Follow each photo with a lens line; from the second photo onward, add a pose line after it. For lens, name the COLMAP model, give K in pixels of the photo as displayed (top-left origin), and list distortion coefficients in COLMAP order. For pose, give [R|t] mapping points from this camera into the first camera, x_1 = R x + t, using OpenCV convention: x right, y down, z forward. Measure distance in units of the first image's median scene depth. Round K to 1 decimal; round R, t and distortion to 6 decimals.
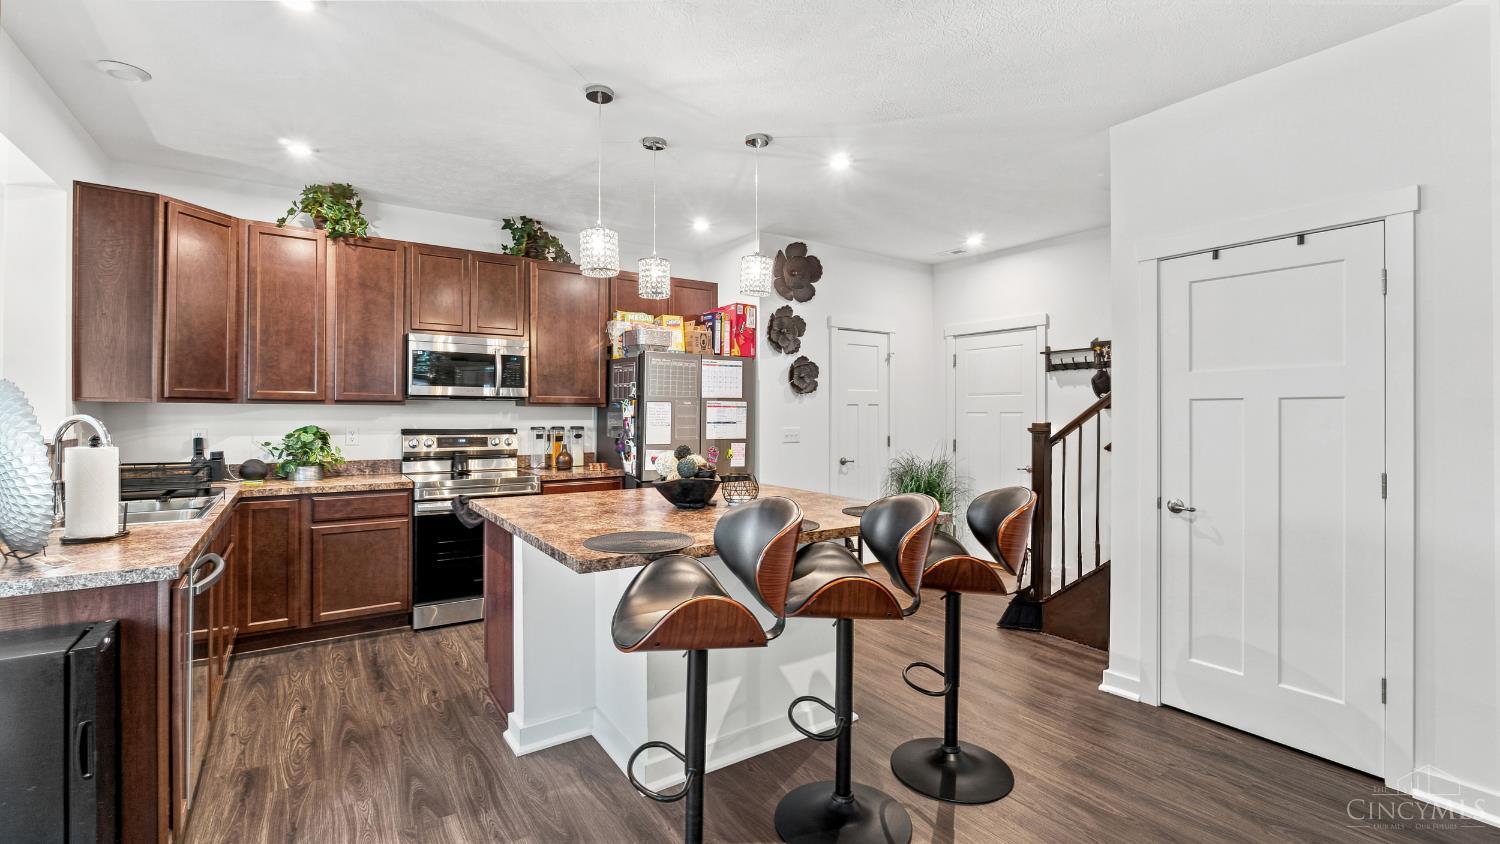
lens RADIAL K [[650.9, 0, 753.7], [0, 650.9, 408.5], [0, 0, 1]] dist [0.001296, 0.000093]
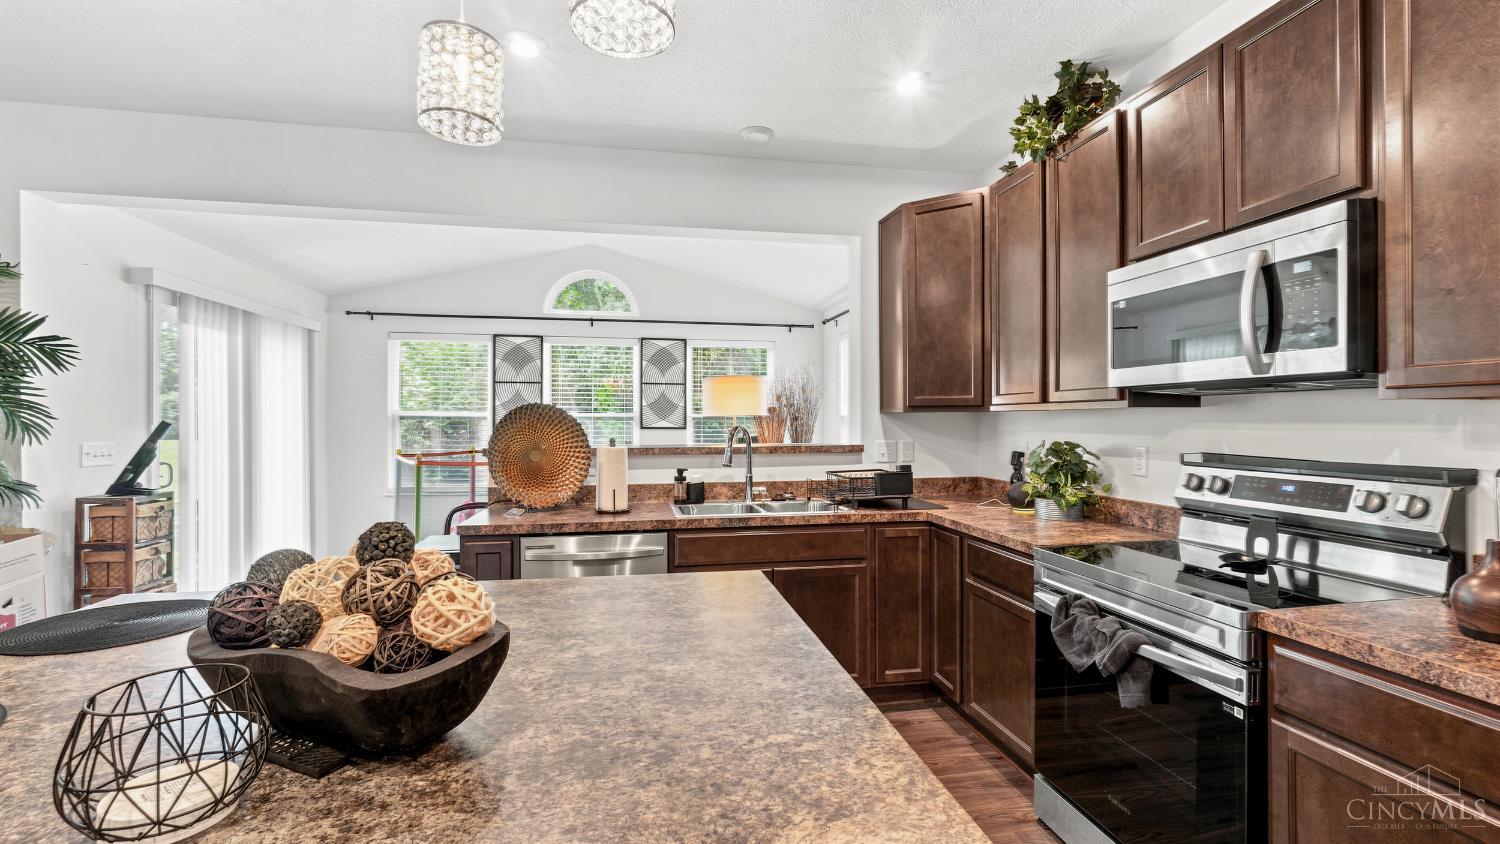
lens RADIAL K [[650.4, 0, 750.4], [0, 650.4, 425.5], [0, 0, 1]] dist [-0.003293, -0.000545]
pose [[-0.393209, 0.001390, -0.919448, 0.070300], [0.007700, 0.999969, -0.001781, 0.007546], [0.919417, -0.007780, -0.393207, 0.850133]]
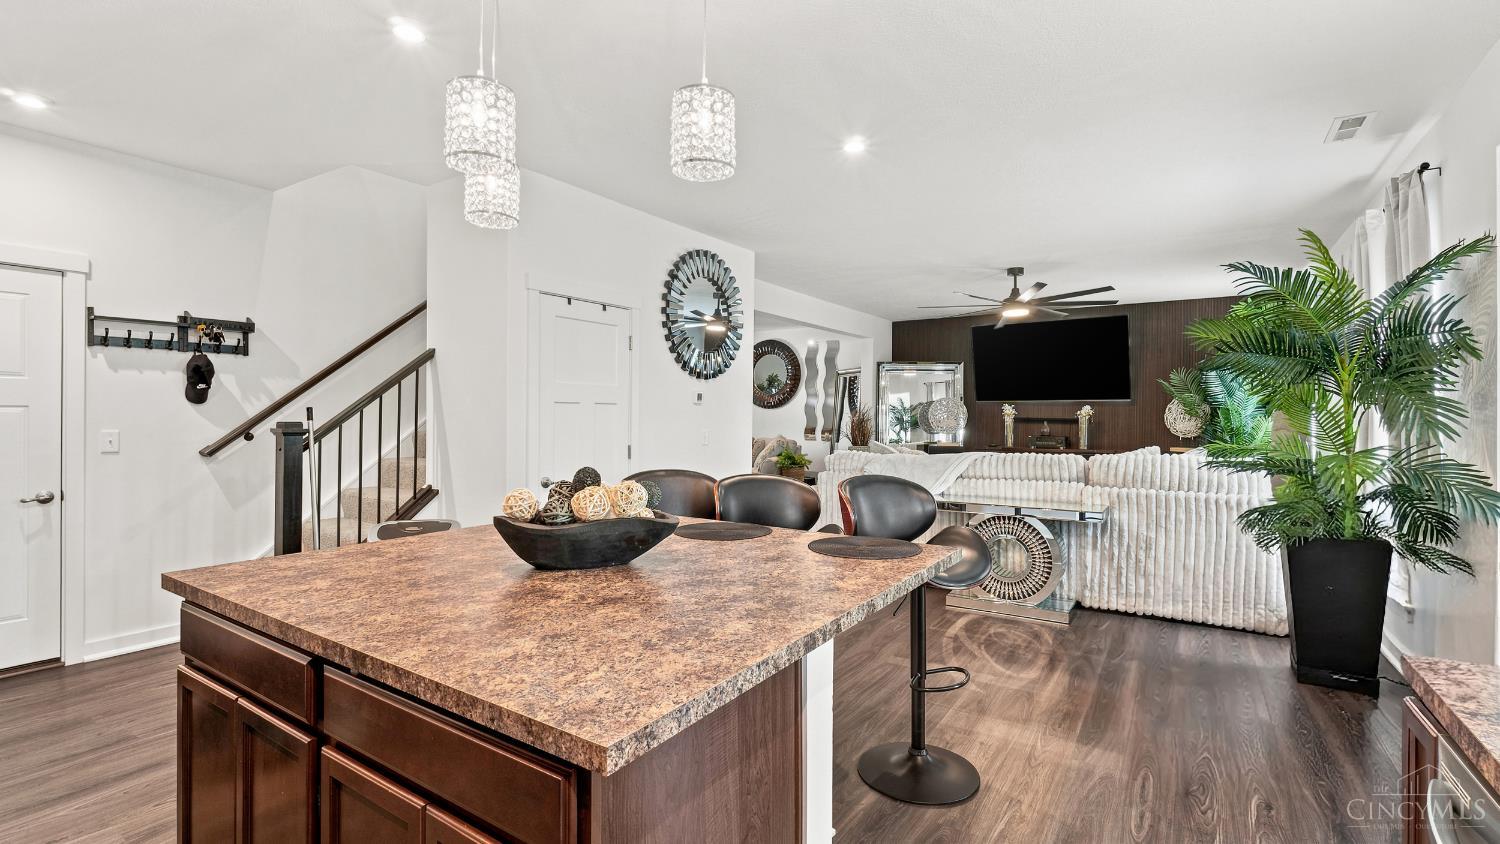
lens RADIAL K [[672.2, 0, 719.2], [0, 672.2, 419.2], [0, 0, 1]] dist [-0.000811, -0.000165]
pose [[-0.359334, -0.009746, 0.933158, -0.525634], [-0.015684, 0.999867, 0.004403, 0.006596], [-0.933077, -0.013054, -0.359439, 0.818380]]
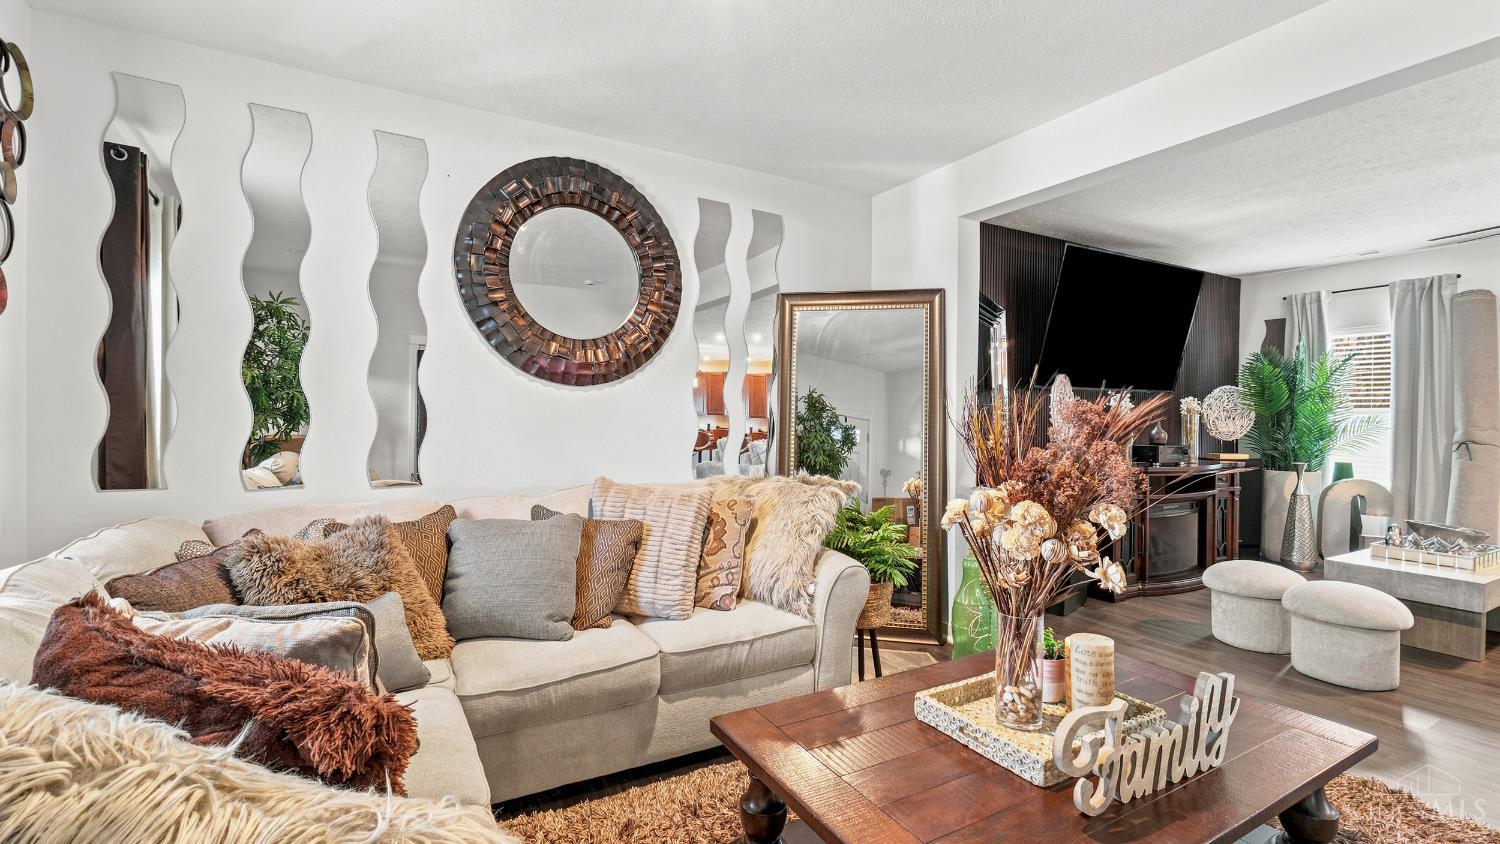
lens RADIAL K [[661.4, 0, 750.0], [0, 661.4, 422.0], [0, 0, 1]] dist [-0.002285, -0.000352]
pose [[-0.997025, -0.008395, 0.076622, 1.536797], [-0.008730, 0.999954, -0.004038, 0.017834], [-0.076584, -0.004695, -0.997052, 0.457374]]
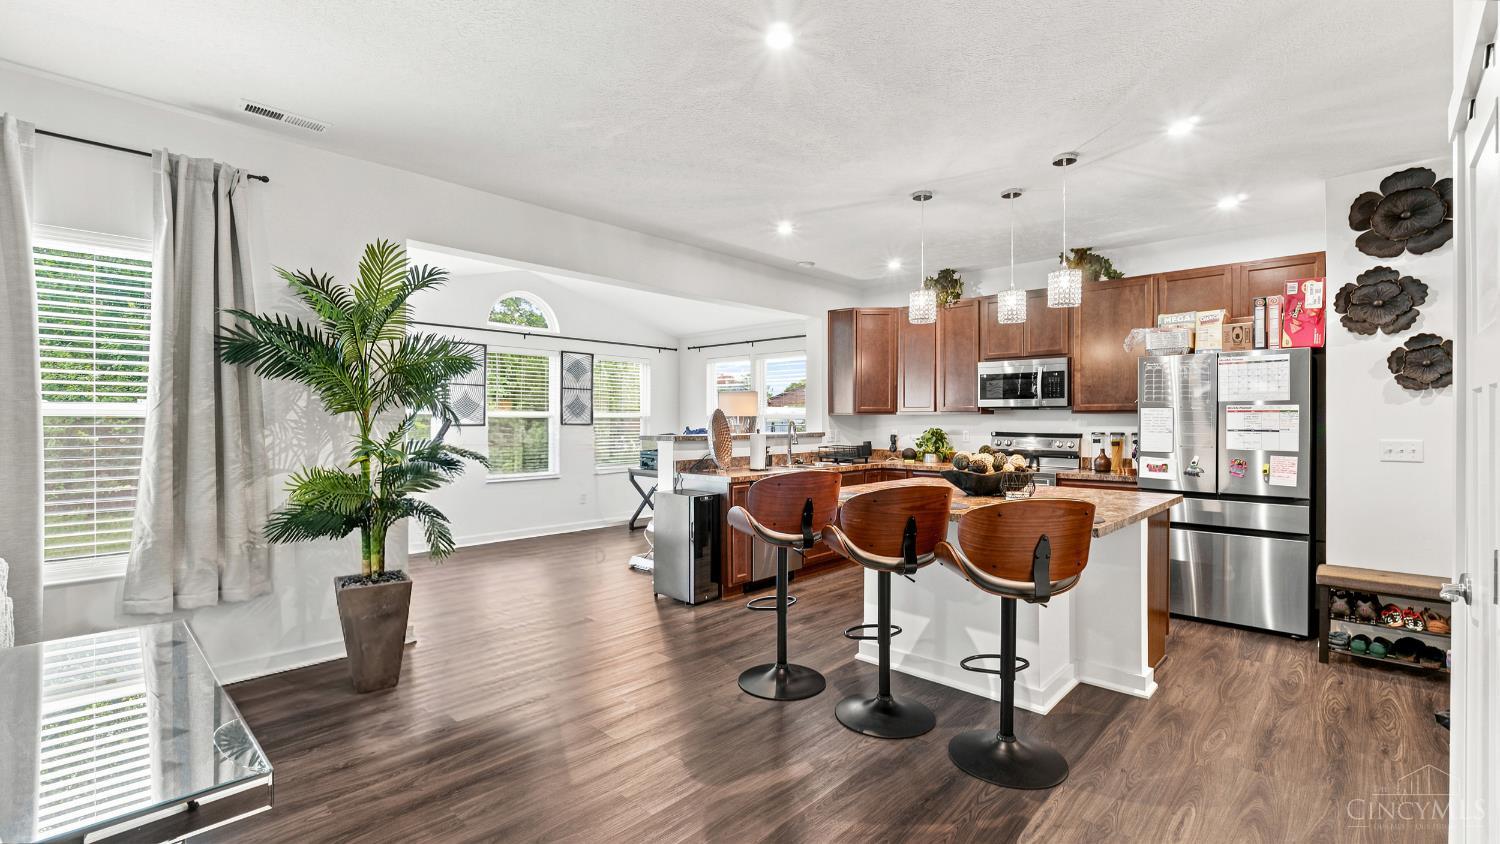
lens RADIAL K [[661.4, 0, 750.0], [0, 661.4, 422.0], [0, 0, 1]] dist [-0.002285, -0.000352]
pose [[0.211241, -0.000762, -0.977434, 0.683637], [0.009606, 0.999953, 0.001297, 0.003742], [0.977387, -0.009663, 0.211239, 0.200459]]
